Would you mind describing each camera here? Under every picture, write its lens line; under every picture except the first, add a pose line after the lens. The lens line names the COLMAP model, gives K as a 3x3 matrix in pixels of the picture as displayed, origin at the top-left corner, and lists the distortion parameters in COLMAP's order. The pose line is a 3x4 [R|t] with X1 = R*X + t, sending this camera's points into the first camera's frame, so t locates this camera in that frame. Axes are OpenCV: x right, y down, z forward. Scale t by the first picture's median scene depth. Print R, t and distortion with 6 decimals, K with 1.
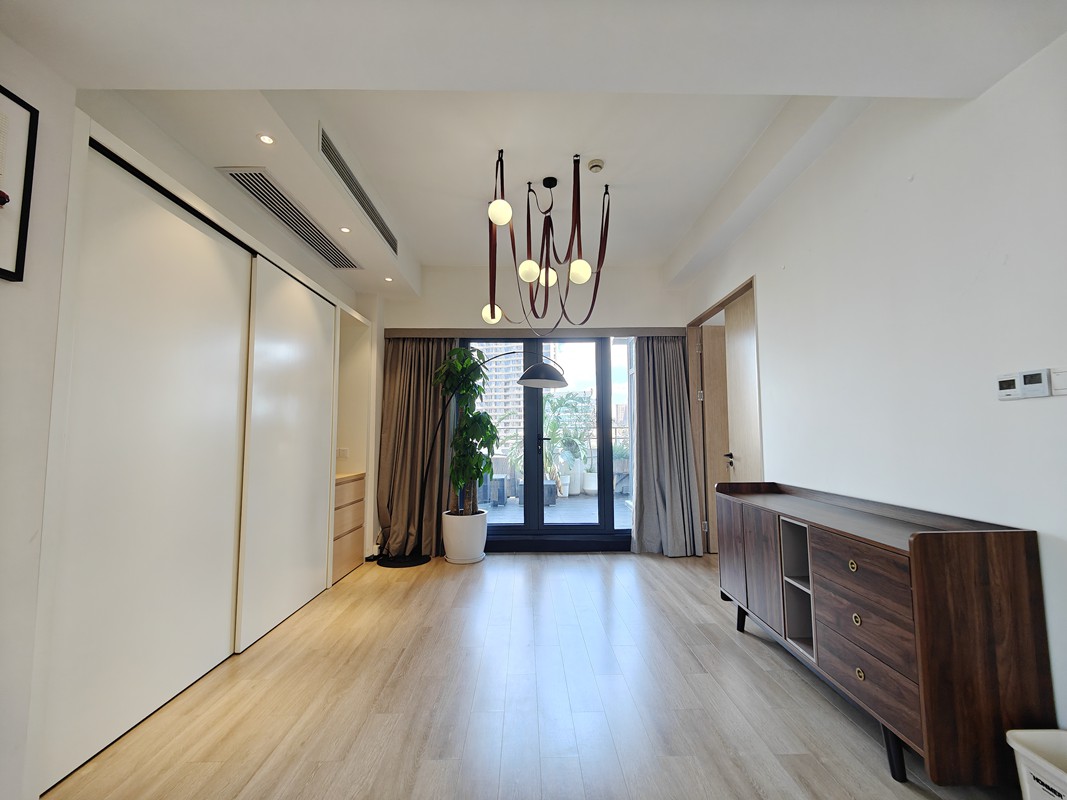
lens RADIAL K [[469.1, 0, 543.8], [0, 469.1, 396.7], [0, 0, 1]] dist [0.003043, -0.001878]
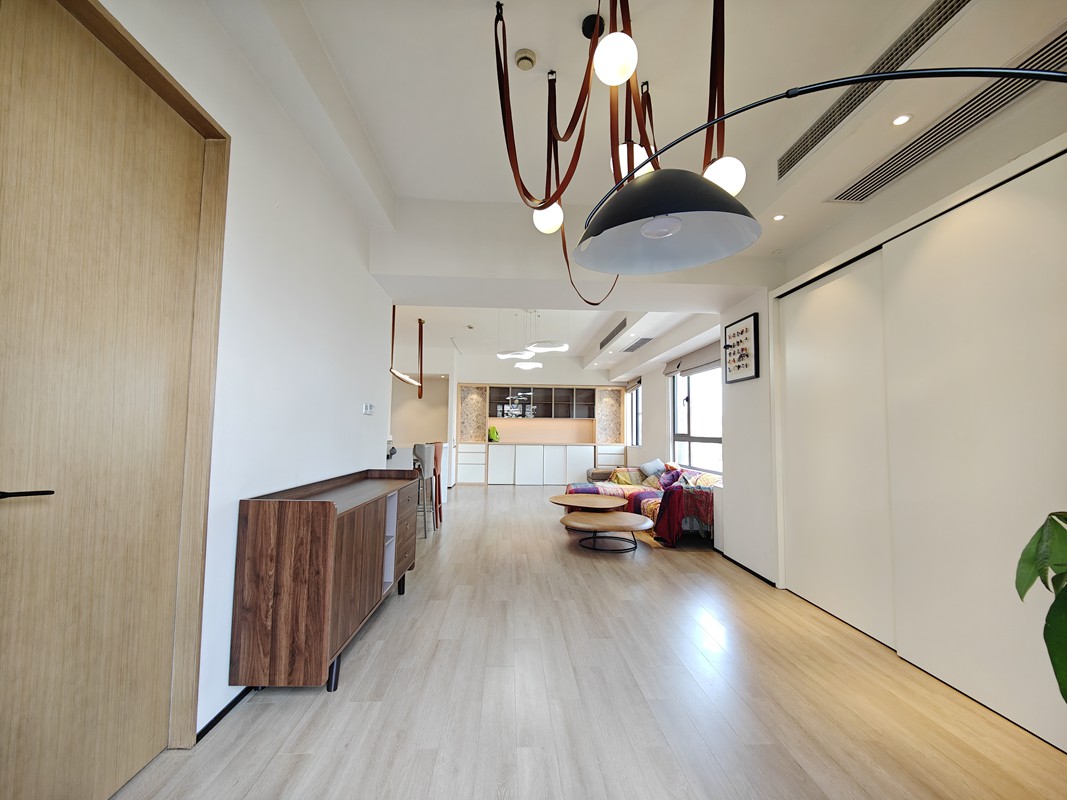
lens RADIAL K [[469.1, 0, 534.4], [0, 469.1, 396.5], [0, 0, 1]] dist [0.003043, -0.001878]
pose [[-0.999855, -0.008326, -0.014866, 0.126091], [-0.005803, 0.986724, -0.162302, 0.174538], [0.016020, -0.162192, -0.986629, 2.006101]]
